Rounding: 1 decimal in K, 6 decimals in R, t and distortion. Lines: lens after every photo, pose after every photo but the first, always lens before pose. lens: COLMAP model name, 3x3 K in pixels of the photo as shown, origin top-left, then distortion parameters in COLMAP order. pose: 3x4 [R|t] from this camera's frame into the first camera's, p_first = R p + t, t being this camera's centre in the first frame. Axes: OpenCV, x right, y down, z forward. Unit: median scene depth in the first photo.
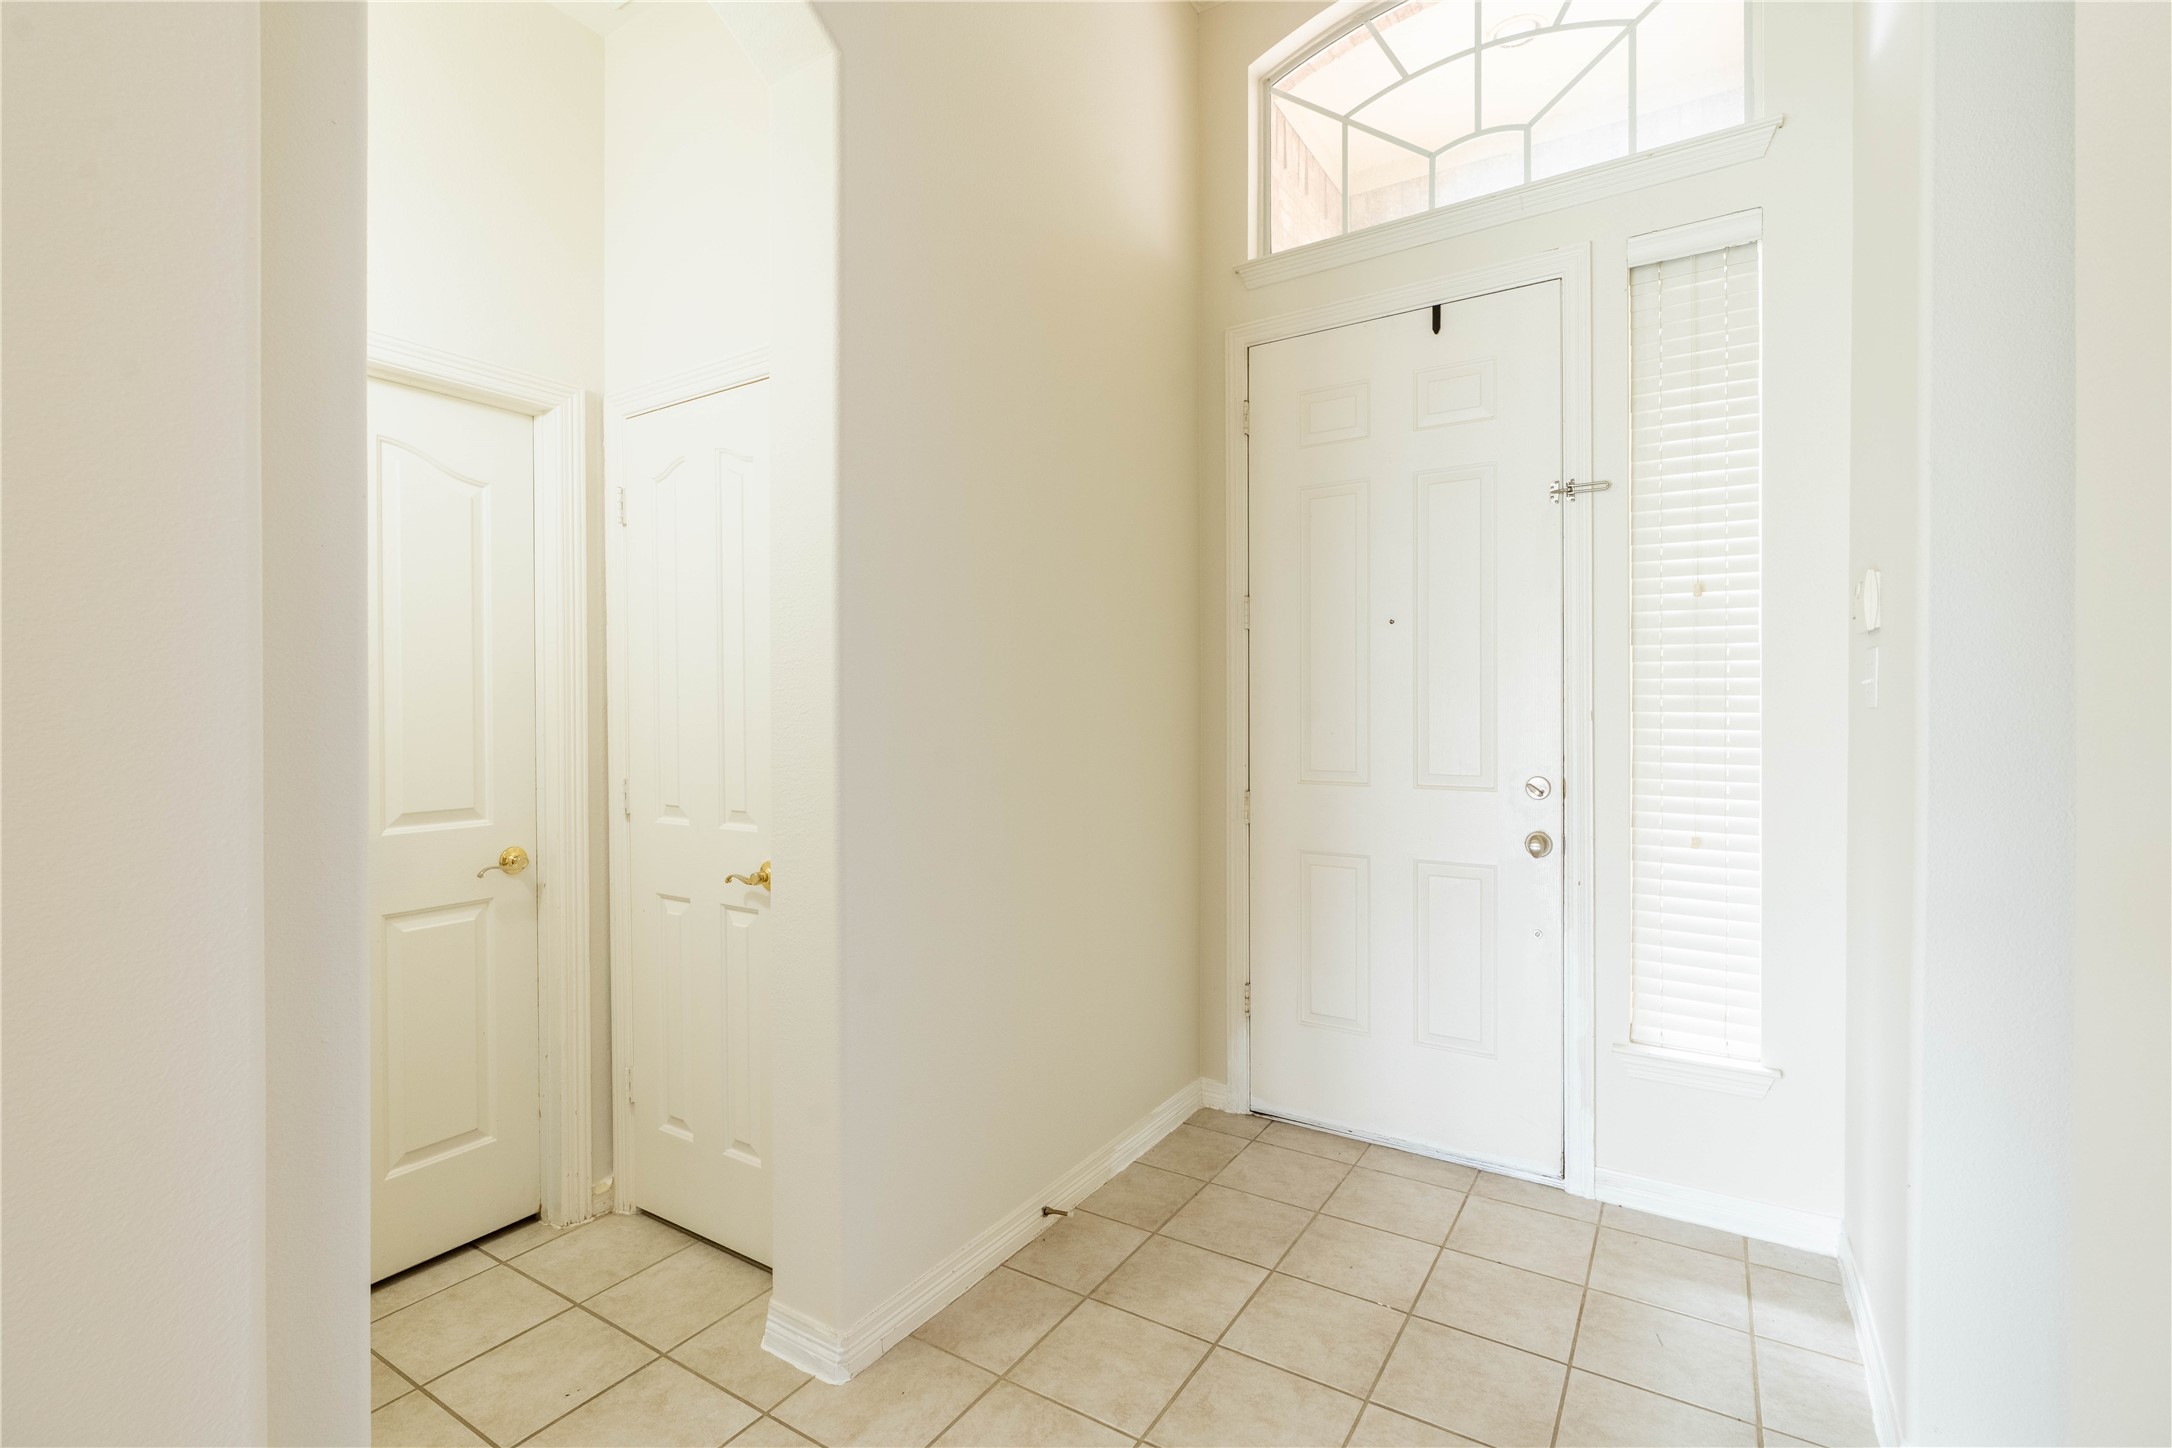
lens RADIAL K [[989.4, 0, 1079.9], [0, 989.4, 714.8], [0, 0, 1]] dist [-0.002561, 0.000883]
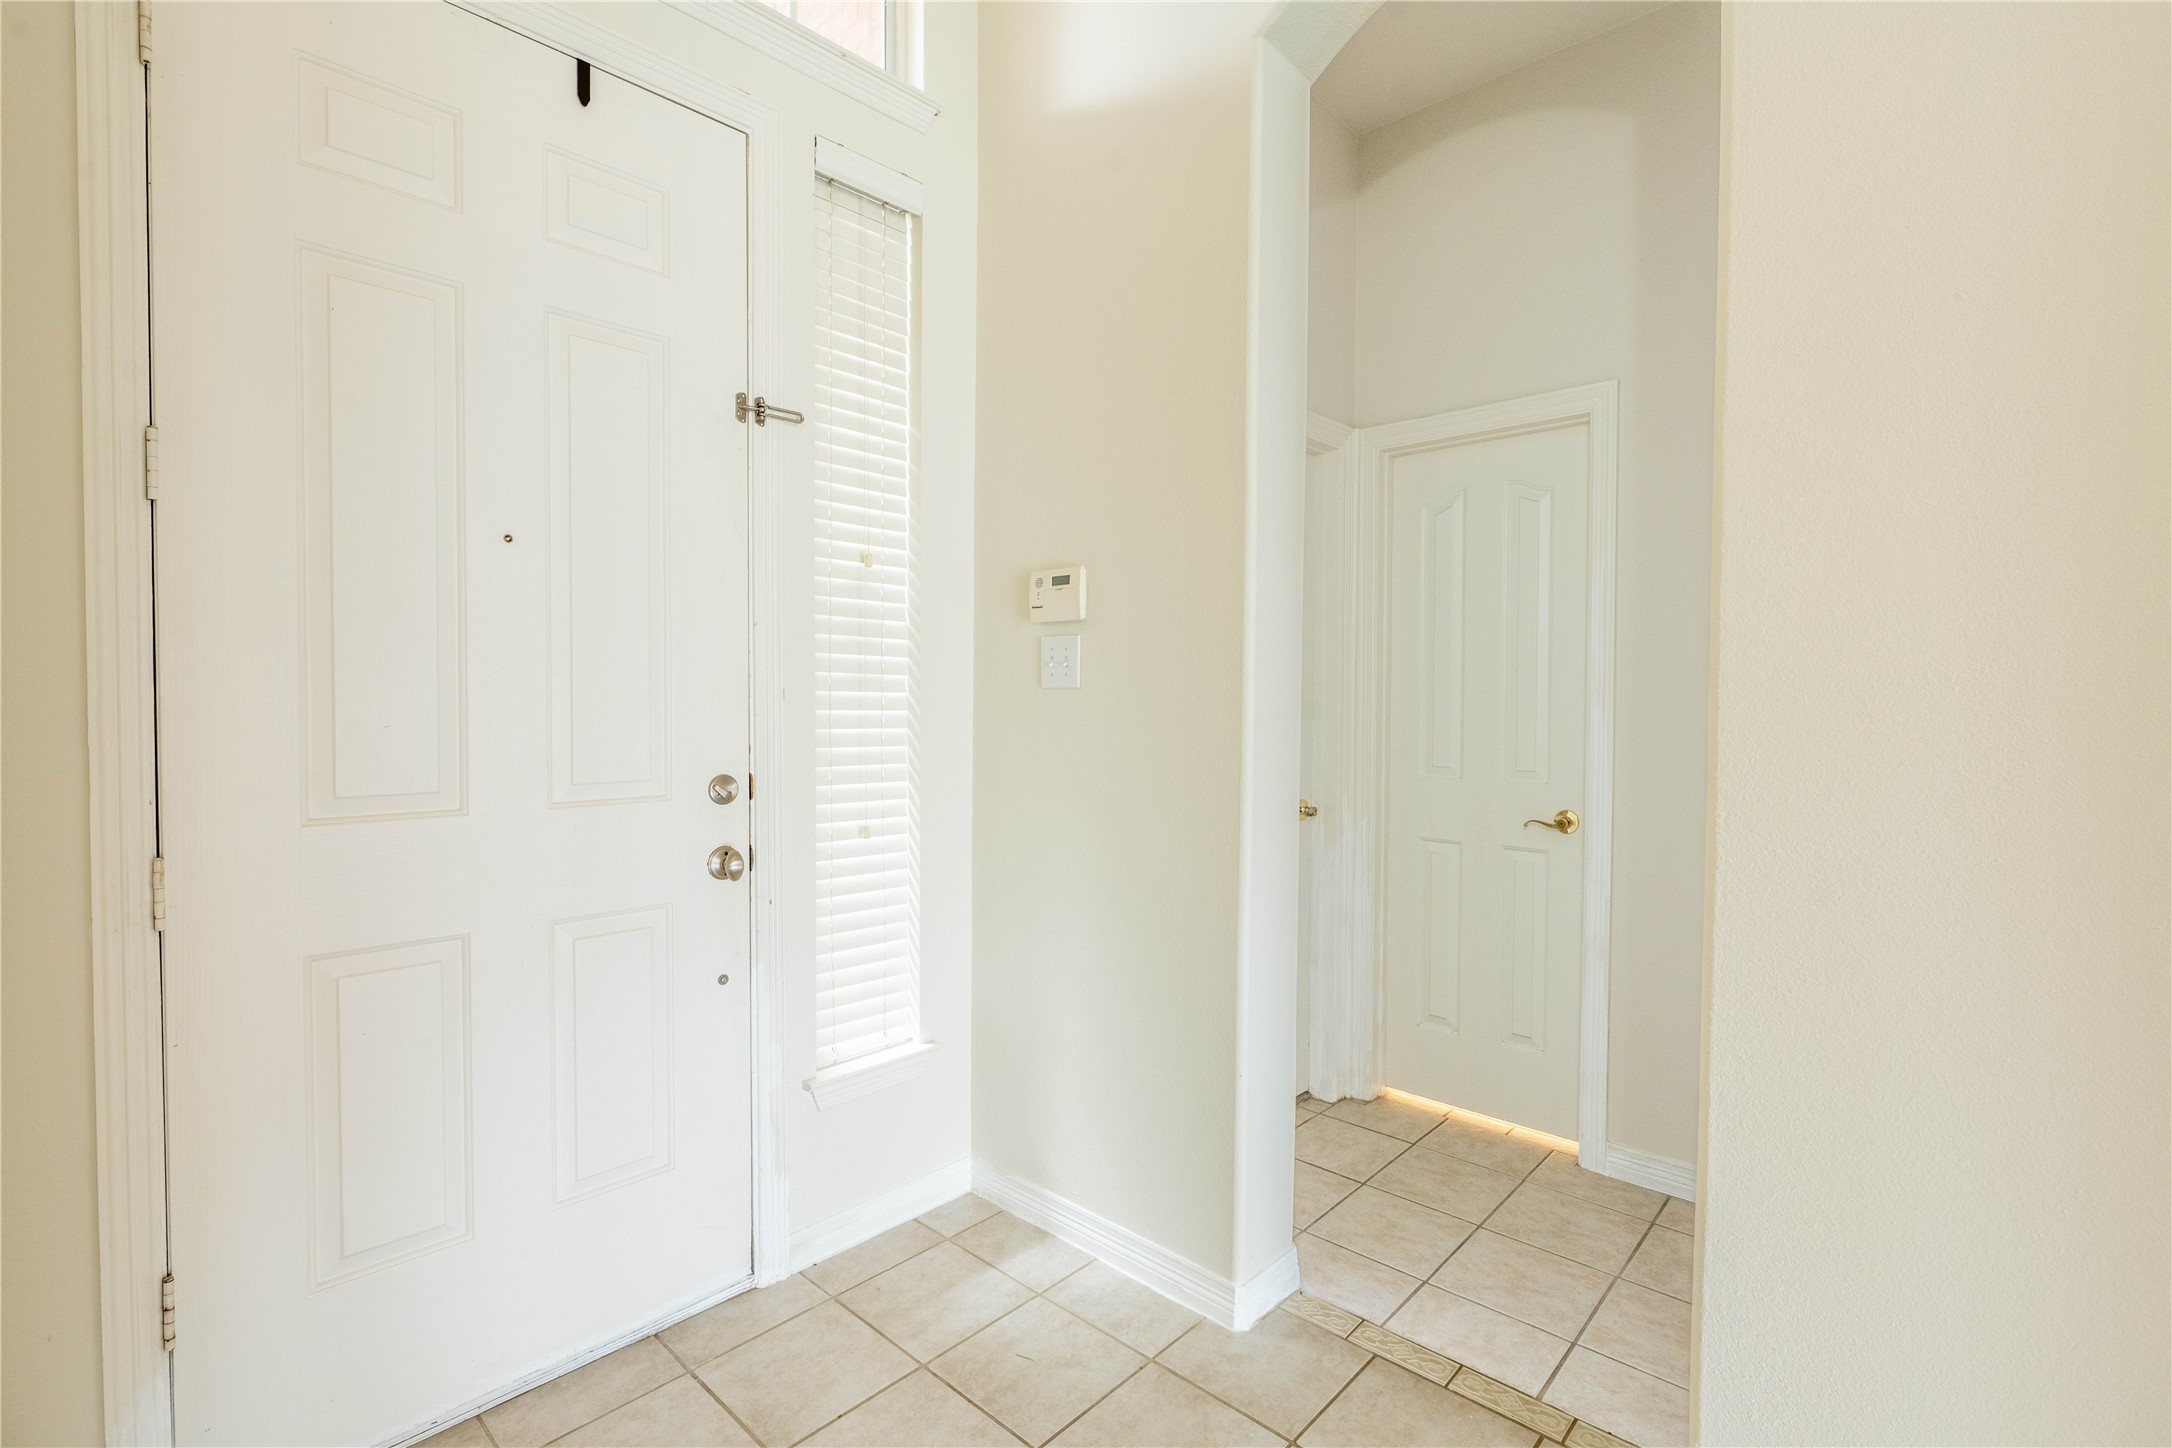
lens RADIAL K [[989.4, 0, 1086.0], [0, 989.4, 719.0], [0, 0, 1]] dist [-0.002561, 0.000883]
pose [[0.167313, -0.017489, 0.985749, -0.258864], [0.000618, 0.999844, 0.017634, 0.006640], [-0.985904, -0.002341, 0.167298, 0.634324]]
